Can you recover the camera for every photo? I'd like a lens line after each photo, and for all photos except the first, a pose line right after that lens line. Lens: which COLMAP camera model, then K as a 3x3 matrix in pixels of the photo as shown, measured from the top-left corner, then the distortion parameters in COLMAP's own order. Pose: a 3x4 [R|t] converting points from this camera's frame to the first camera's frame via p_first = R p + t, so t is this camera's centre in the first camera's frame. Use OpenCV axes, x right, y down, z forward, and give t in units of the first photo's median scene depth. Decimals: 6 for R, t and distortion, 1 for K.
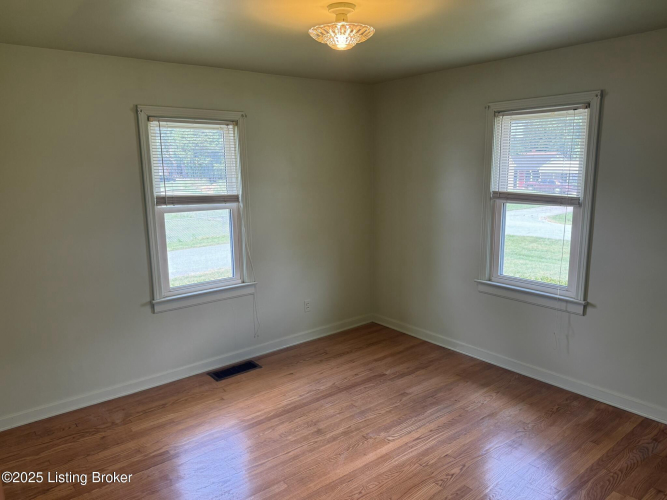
lens RADIAL K [[489.3, 0, 331.2], [0, 489.3, 246.3], [0, 0, 1]] dist [0.053164, -0.004503]
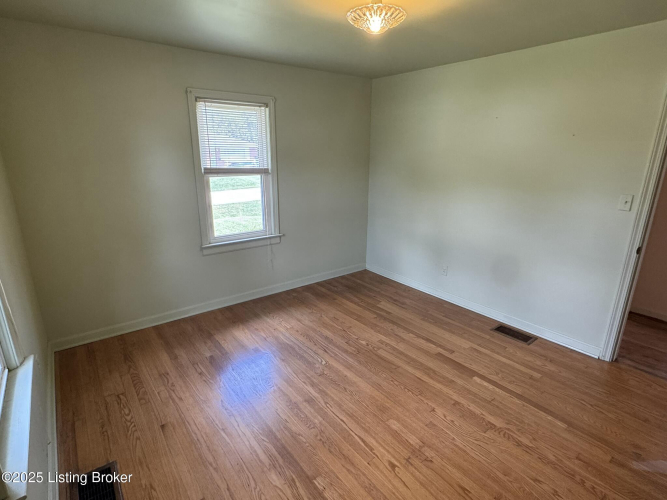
lens RADIAL K [[354.7, 0, 335.5], [0, 354.7, 252.4], [0, 0, 1]] dist [0.005128, 0.001288]
pose [[0.017164, -0.265810, 0.963873, -0.613518], [0.162499, 0.951939, 0.259626, -0.102335], [-0.986559, 0.152172, 0.059532, 0.782964]]
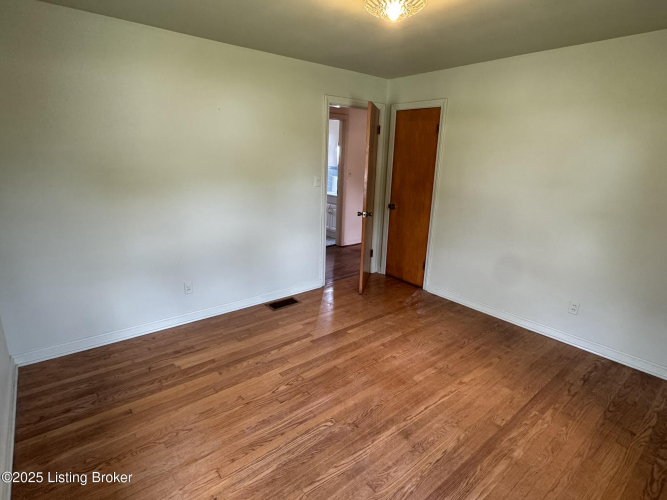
lens RADIAL K [[354.7, 0, 335.5], [0, 354.7, 252.4], [0, 0, 1]] dist [0.005128, 0.001288]
pose [[-0.999820, -0.011377, -0.015155, 0.109562], [-0.016779, 0.903147, 0.429004, -0.189176], [0.008806, 0.429182, -0.903175, 1.329910]]
